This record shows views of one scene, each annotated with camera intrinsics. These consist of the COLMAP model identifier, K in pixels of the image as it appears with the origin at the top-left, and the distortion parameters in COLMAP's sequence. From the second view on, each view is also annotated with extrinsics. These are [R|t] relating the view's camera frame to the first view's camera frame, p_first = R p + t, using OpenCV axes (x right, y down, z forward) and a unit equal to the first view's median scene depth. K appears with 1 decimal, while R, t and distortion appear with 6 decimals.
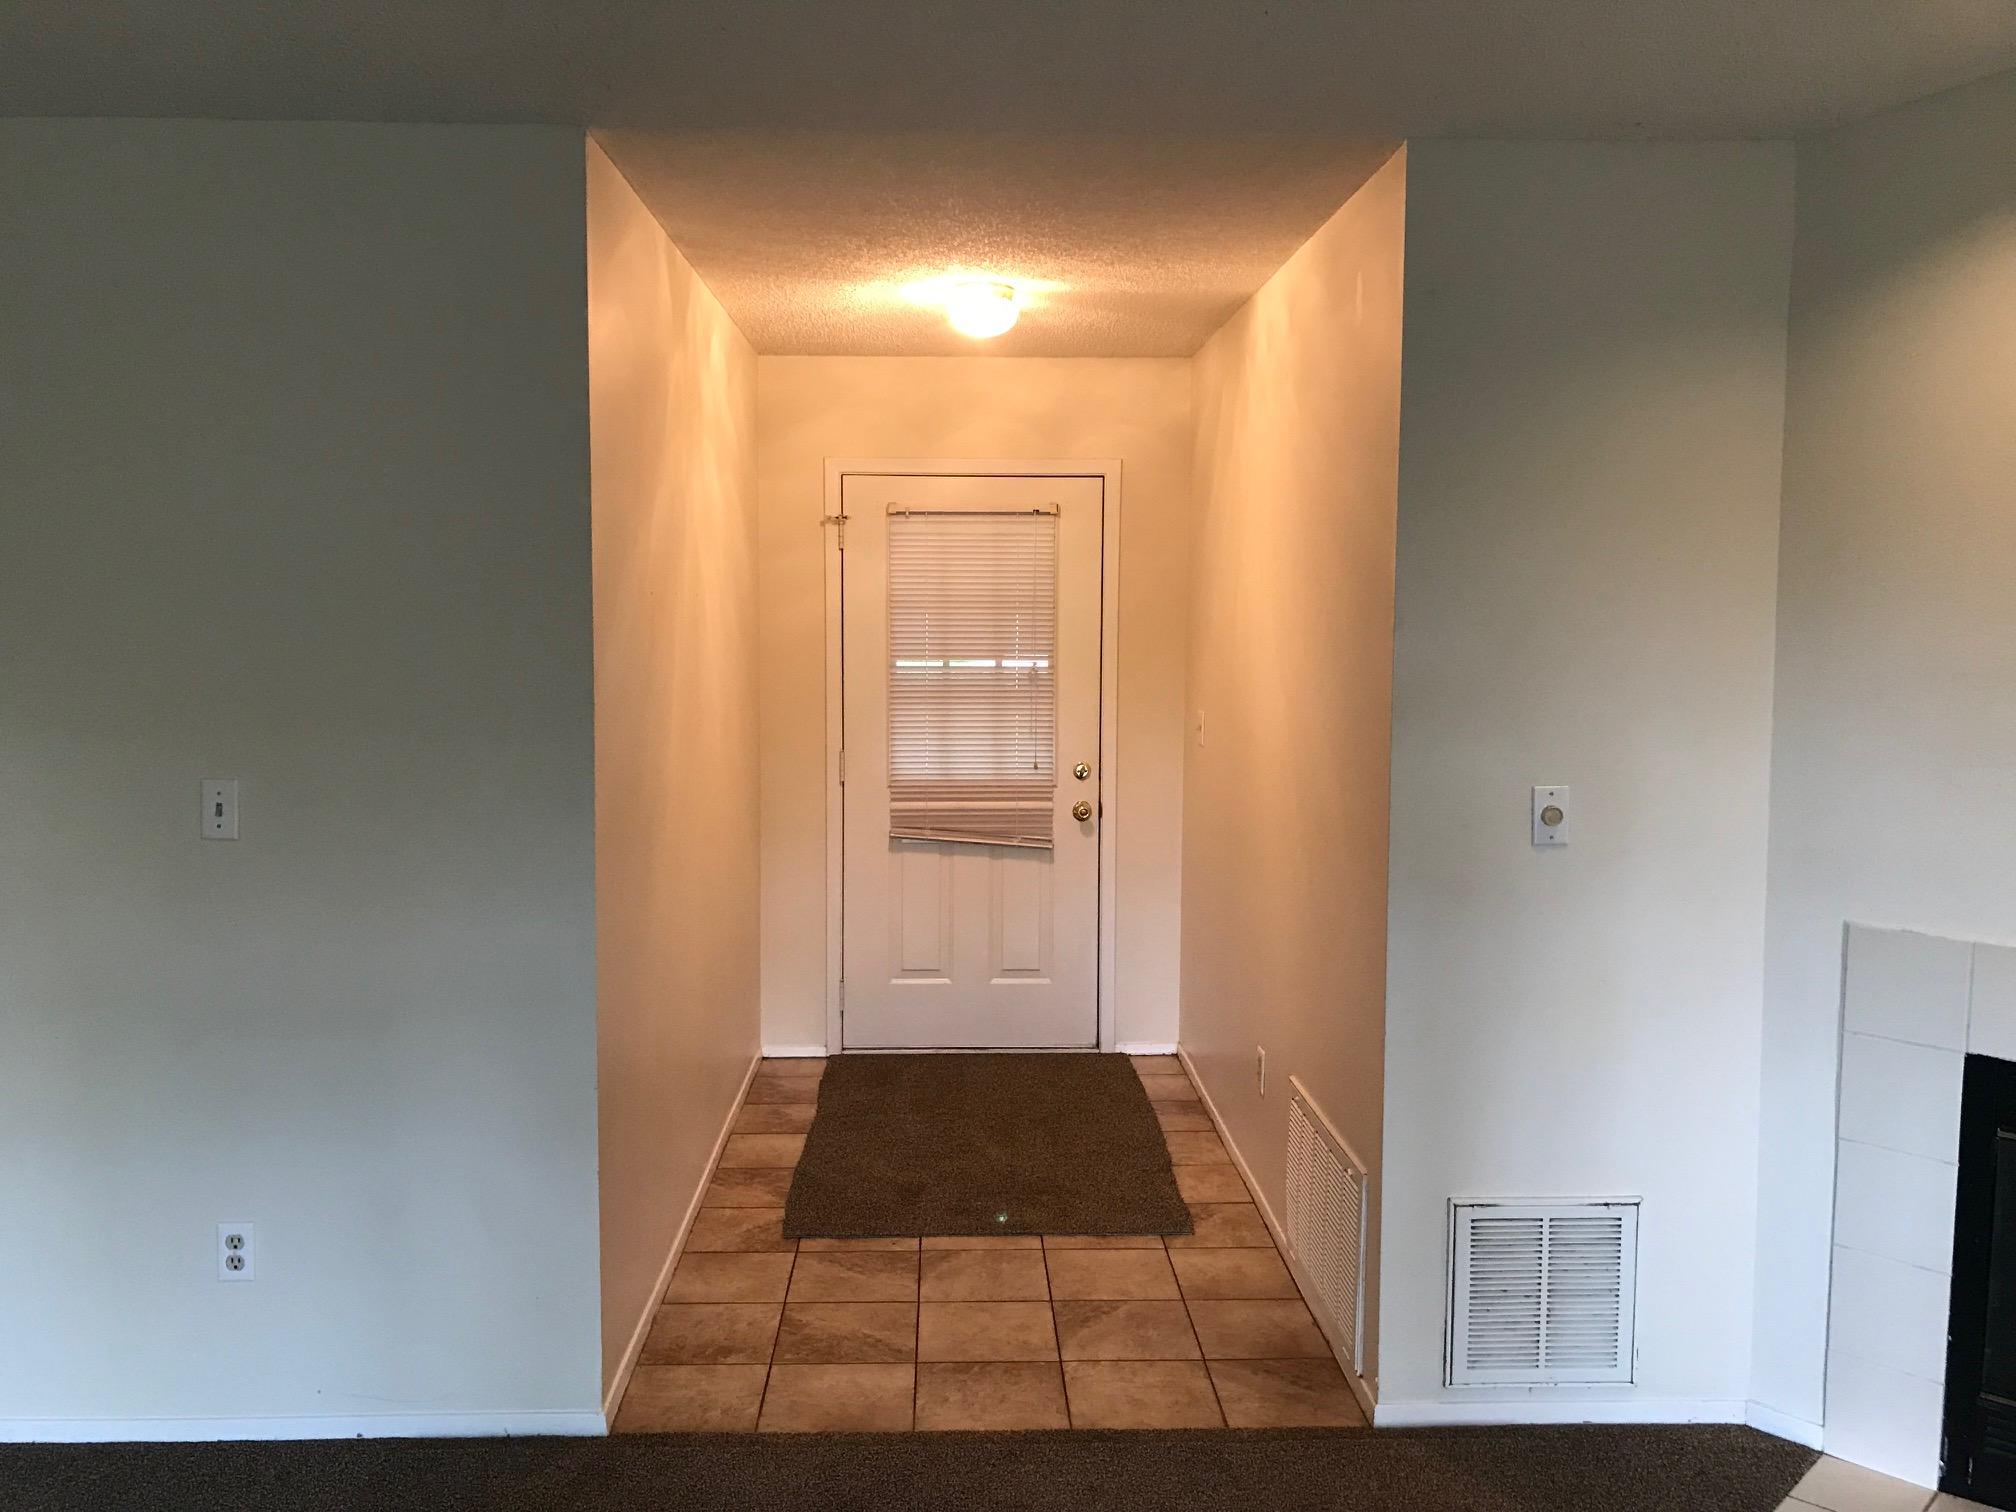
lens RADIAL K [[1635.1, 0, 1003.2], [0, 1635.1, 738.1], [0, 0, 1]] dist [0.035117, -0.039365]
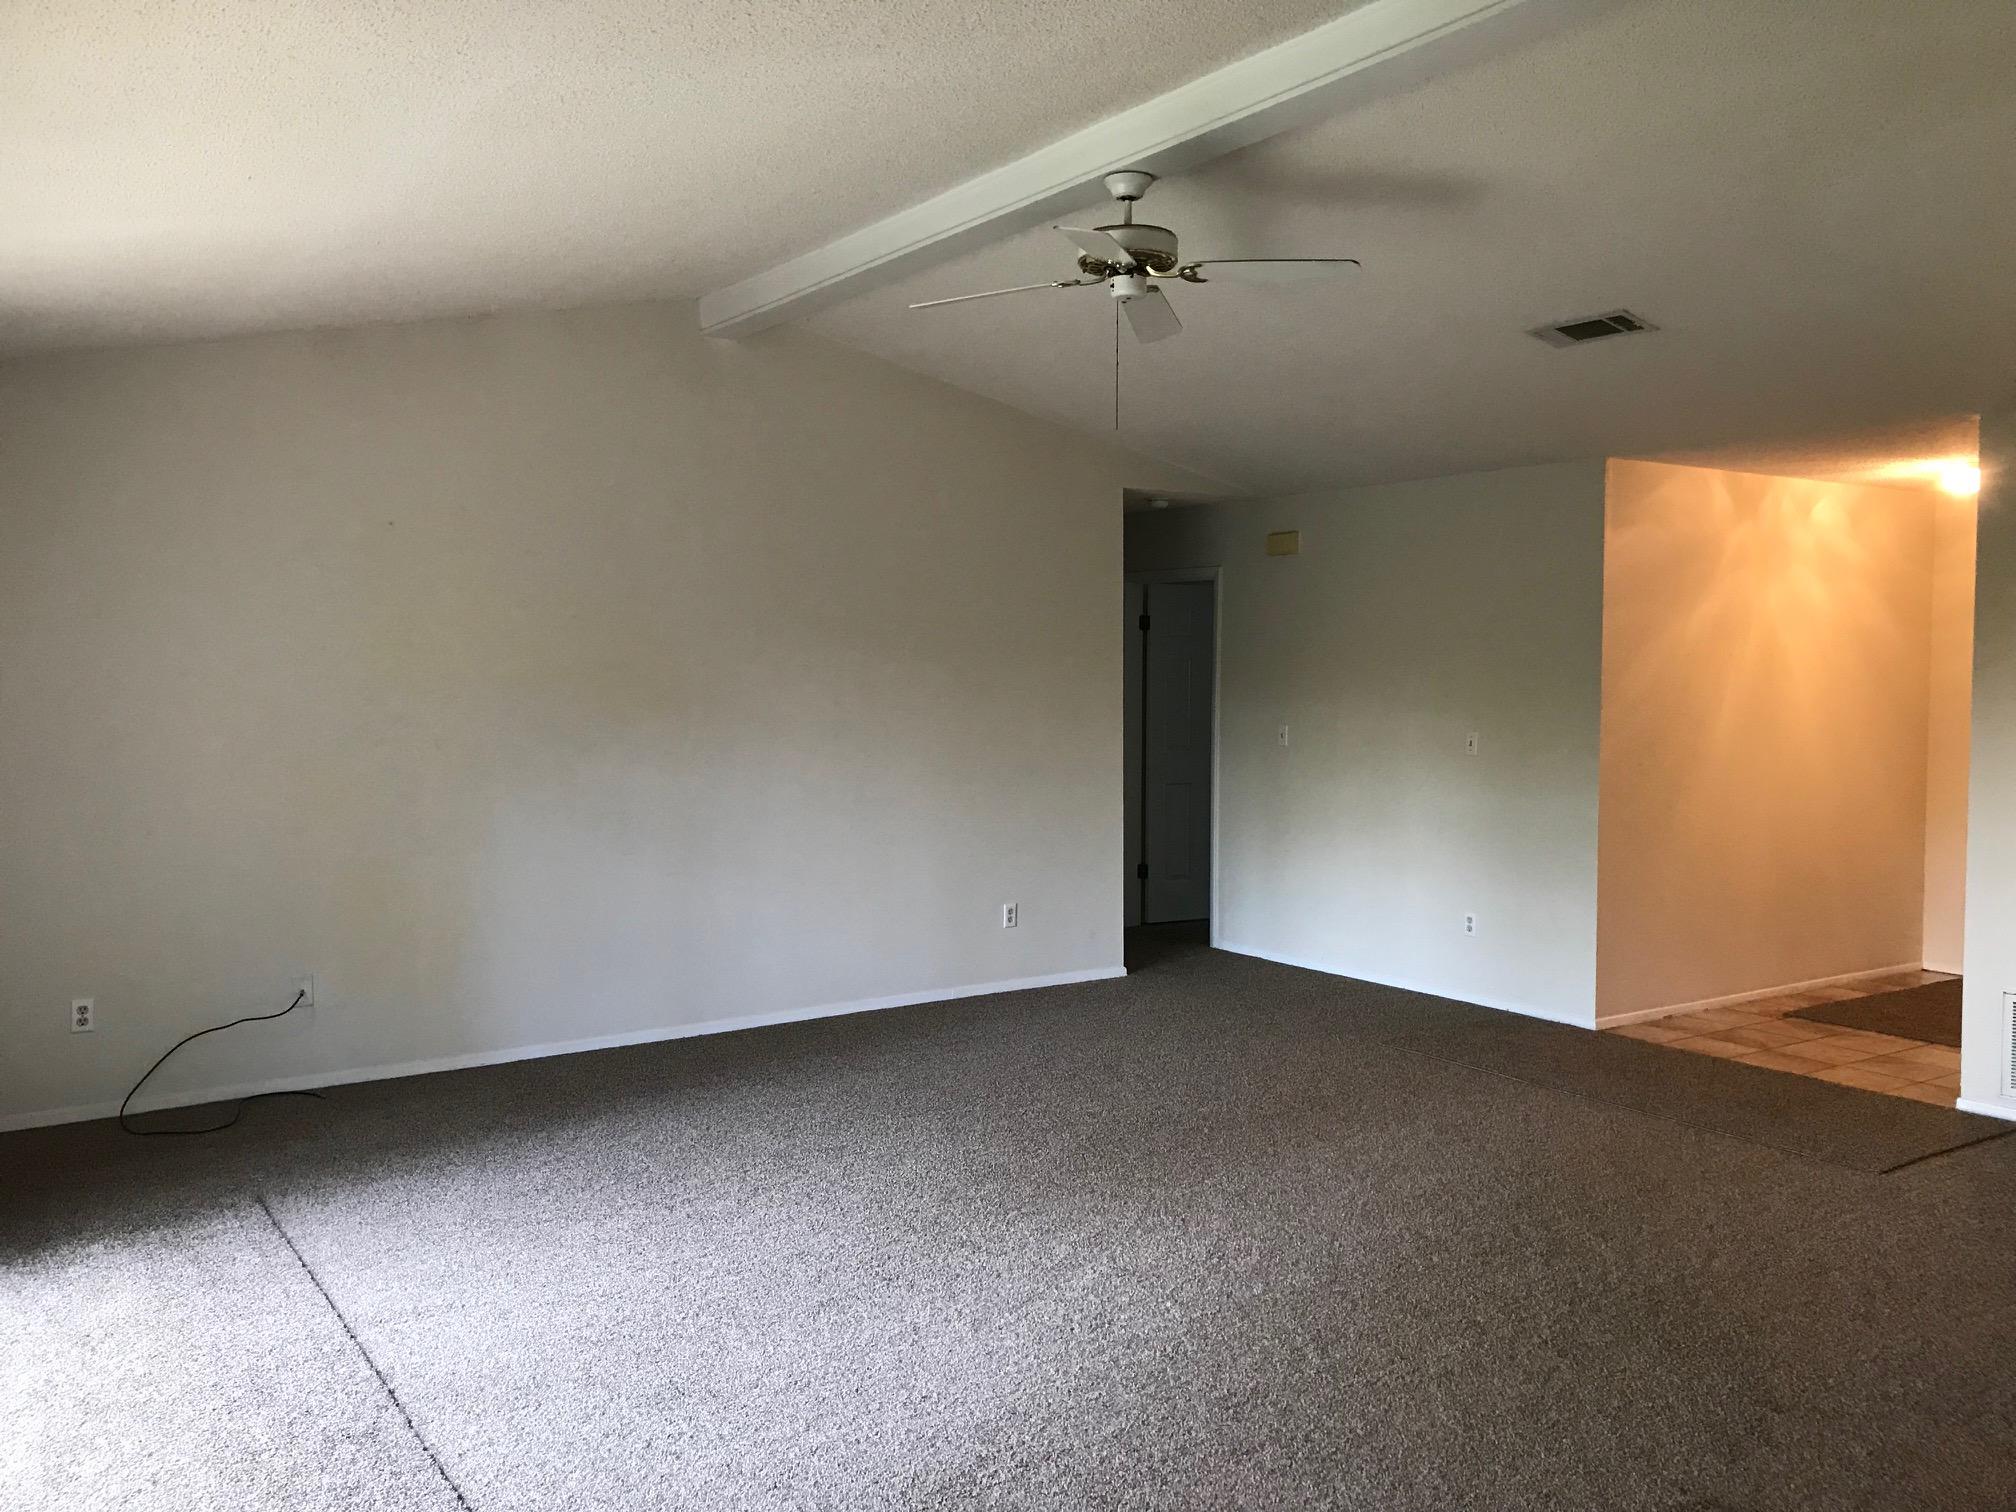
lens RADIAL K [[1635.1, 0, 1011.1], [0, 1635.1, 755.9], [0, 0, 1]] dist [0.035117, -0.039365]
pose [[0.524492, 0.040367, -0.850458, 1.233510], [-0.063266, 0.997962, 0.008352, 0.082551], [0.849062, 0.049425, 0.525977, -0.873638]]
